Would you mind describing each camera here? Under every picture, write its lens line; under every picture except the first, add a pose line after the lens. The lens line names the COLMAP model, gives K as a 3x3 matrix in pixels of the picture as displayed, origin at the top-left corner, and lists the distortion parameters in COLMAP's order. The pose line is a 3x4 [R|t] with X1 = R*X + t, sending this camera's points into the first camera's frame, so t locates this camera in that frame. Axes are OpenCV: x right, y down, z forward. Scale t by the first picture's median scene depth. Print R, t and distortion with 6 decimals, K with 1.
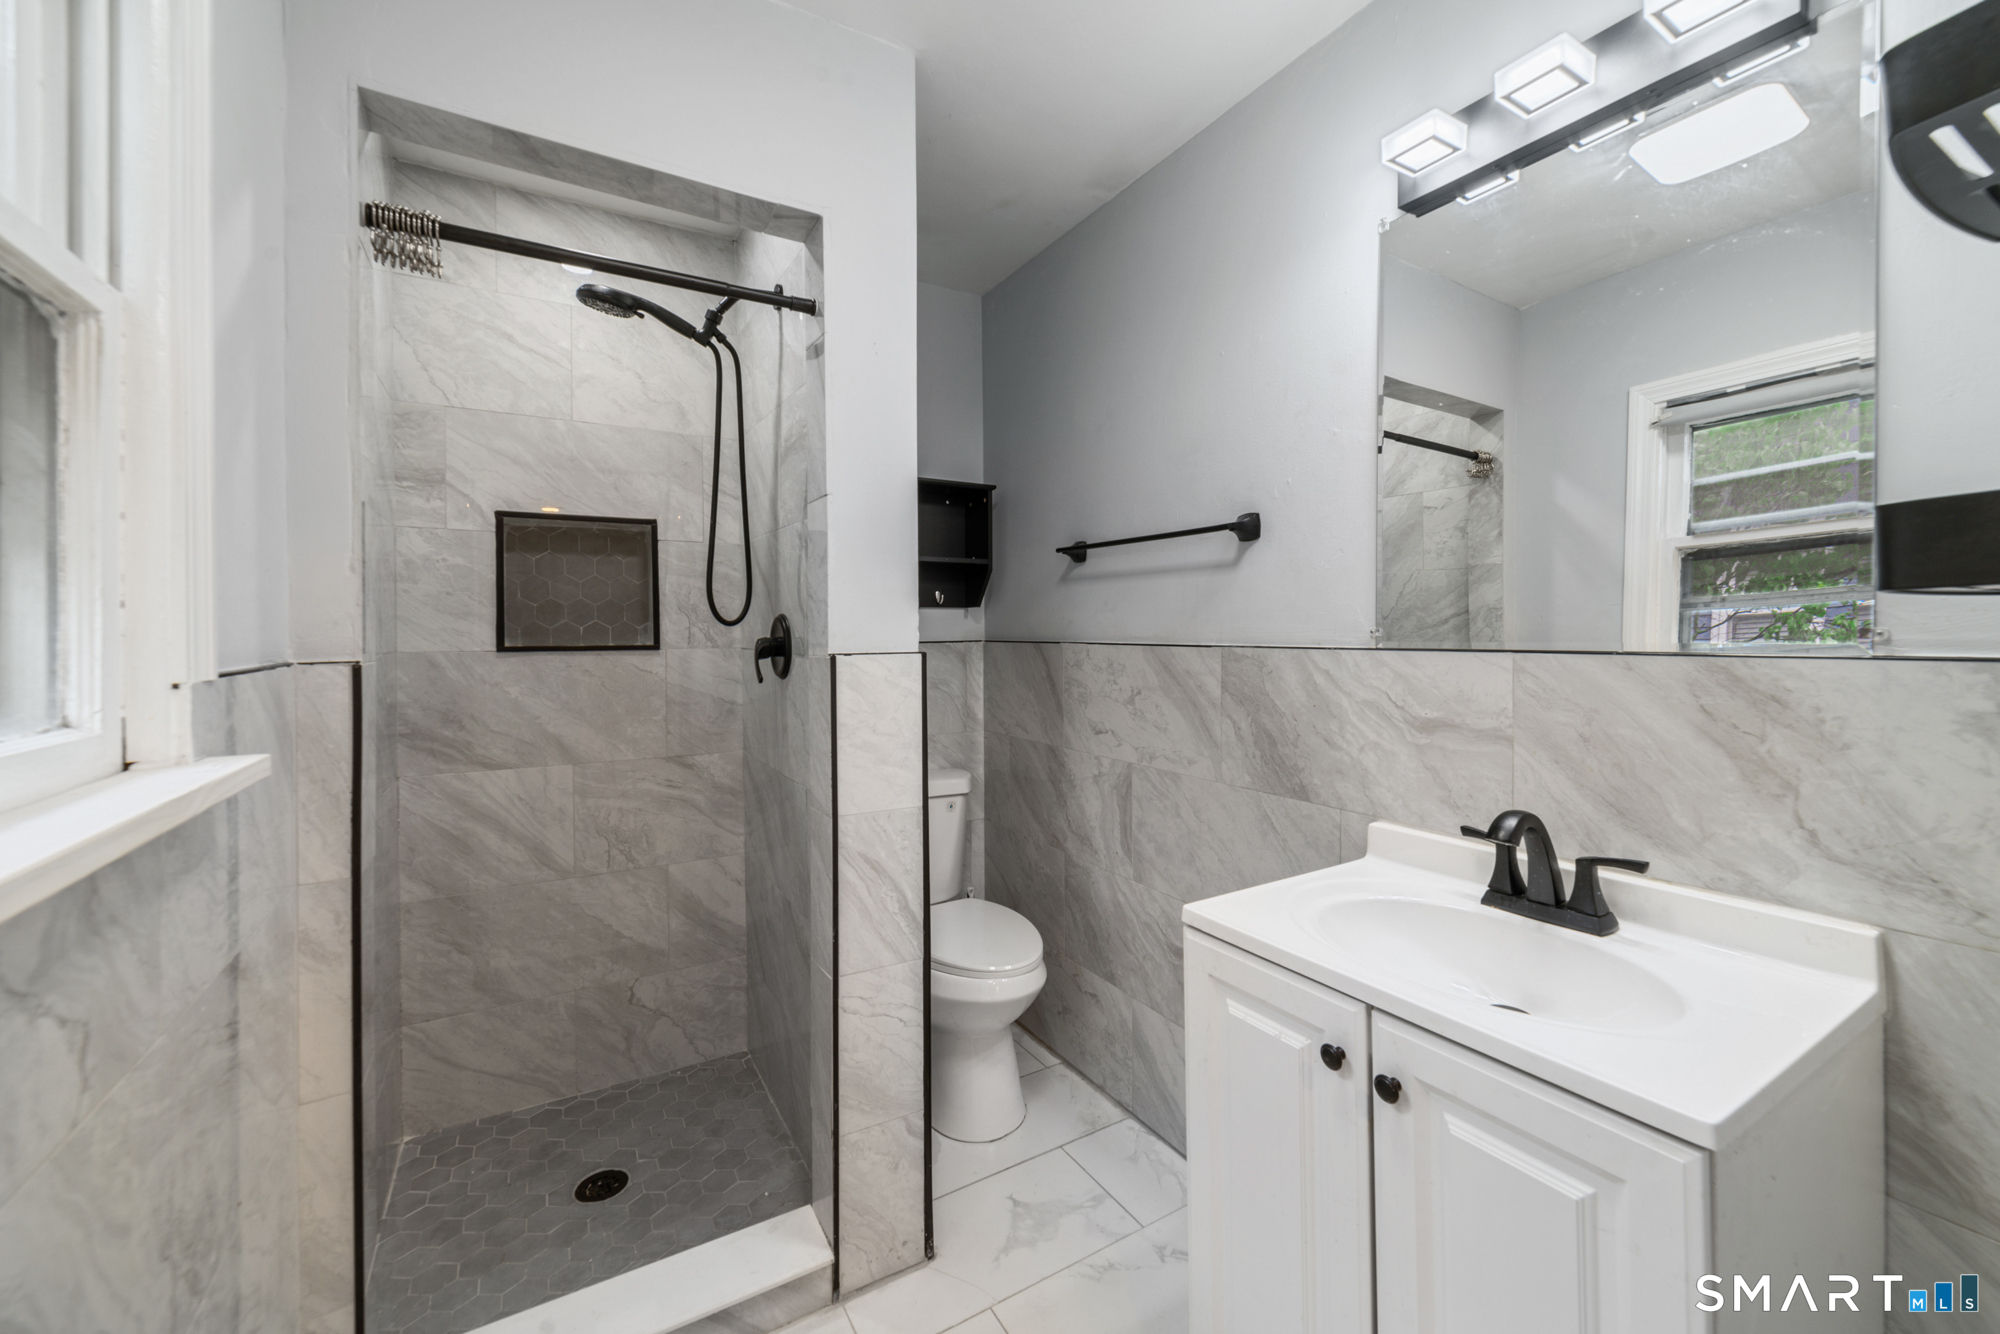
lens RADIAL K [[780.6, 0, 991.4], [0, 780.6, 631.2], [0, 0, 1]] dist [-0.001373, 0.000377]
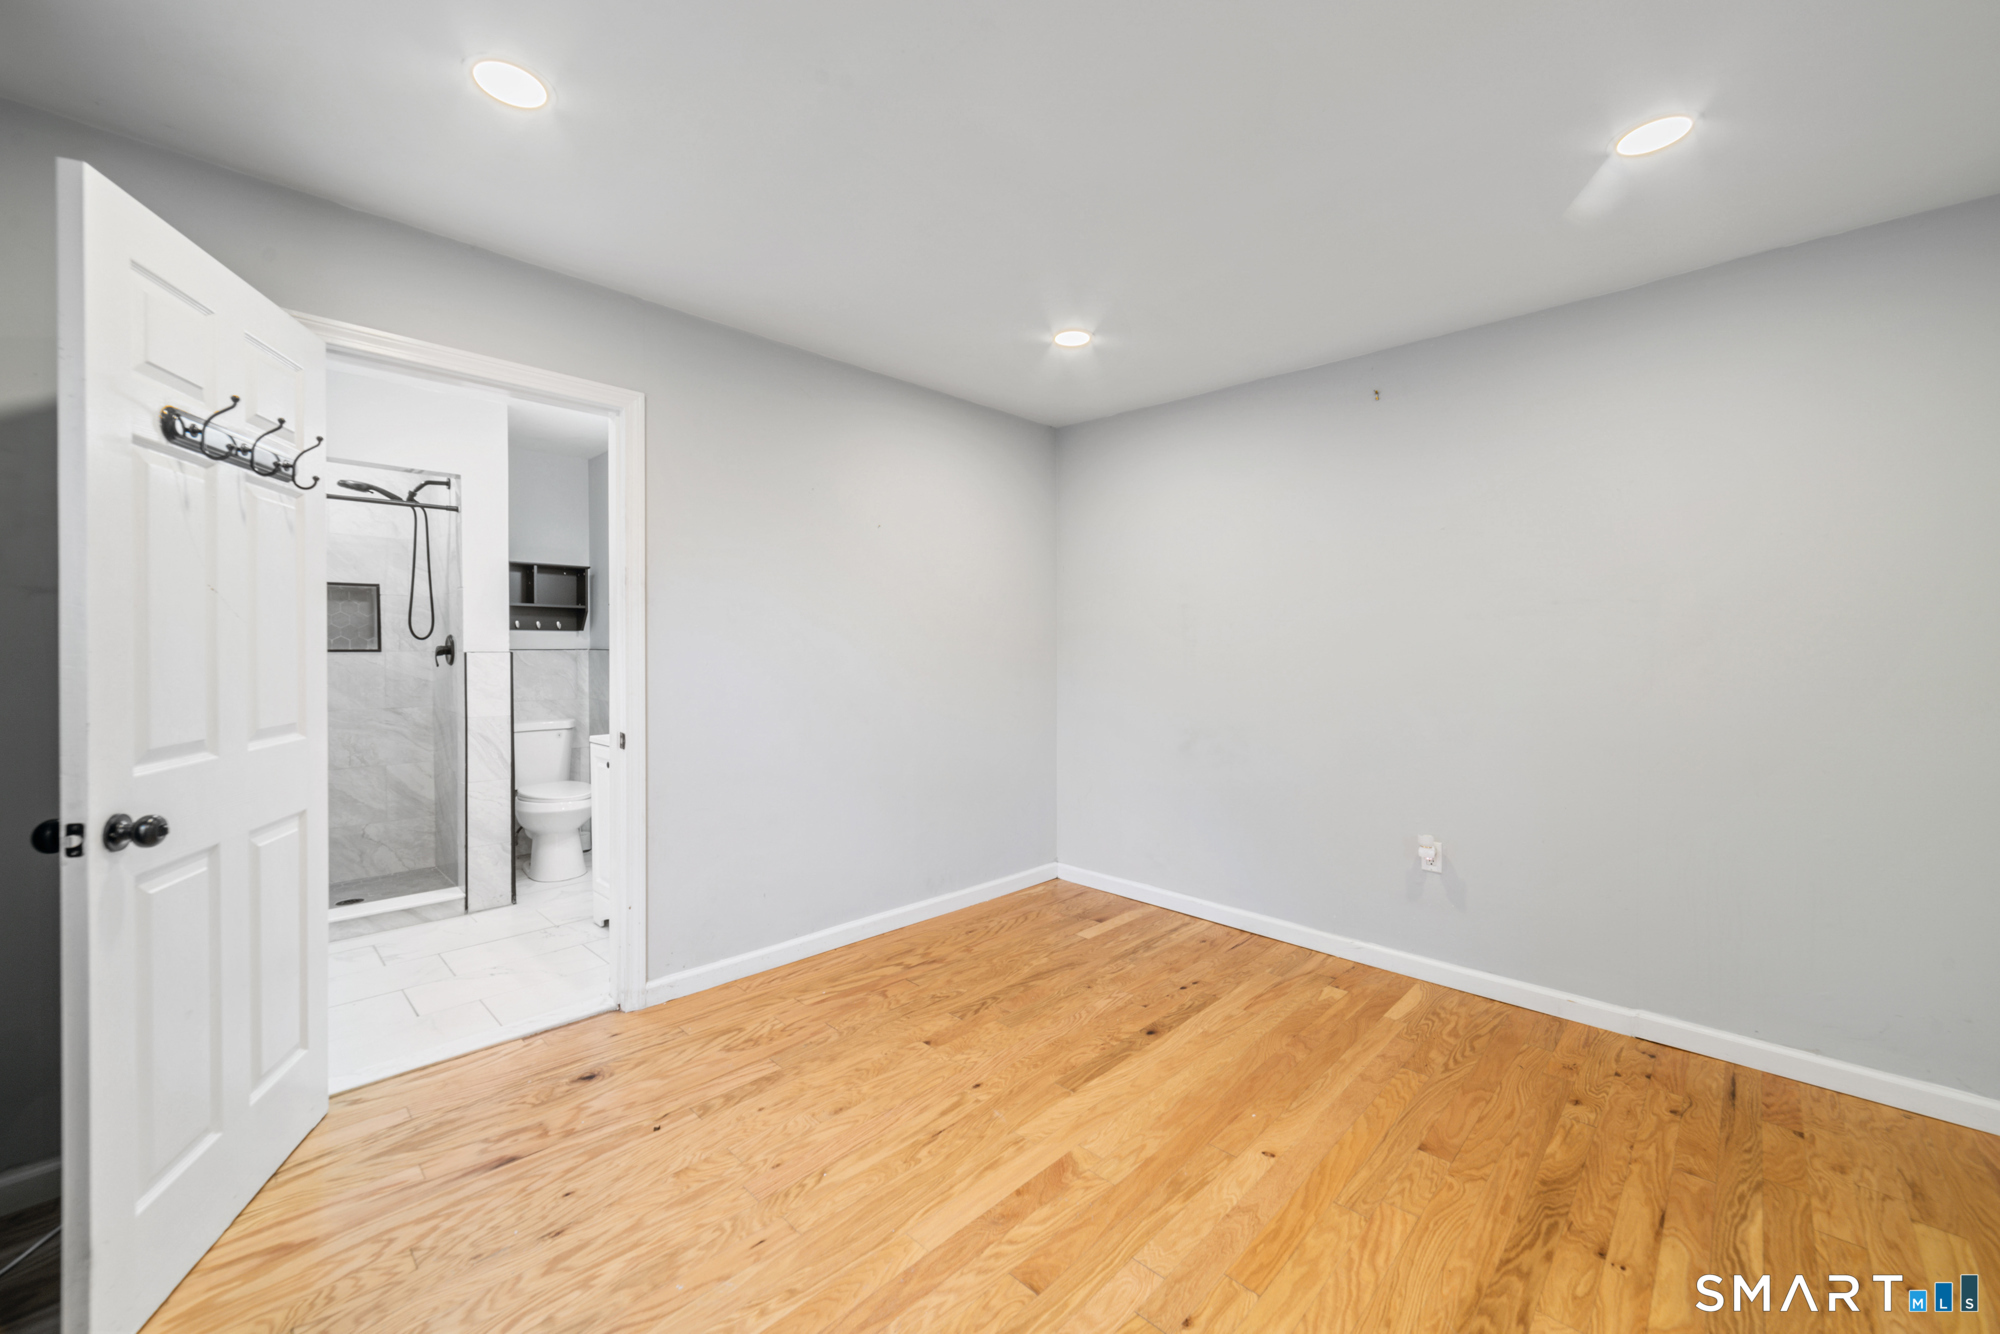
lens RADIAL K [[781.4, 0, 1002.5], [0, 781.4, 654.0], [0, 0, 1]] dist [-0.001769, -0.000245]
pose [[0.961820, 0.005419, 0.273631, 0.514730], [-0.007116, 0.999961, 0.005211, 0.008245], [-0.273592, -0.006959, 0.961821, -1.253485]]
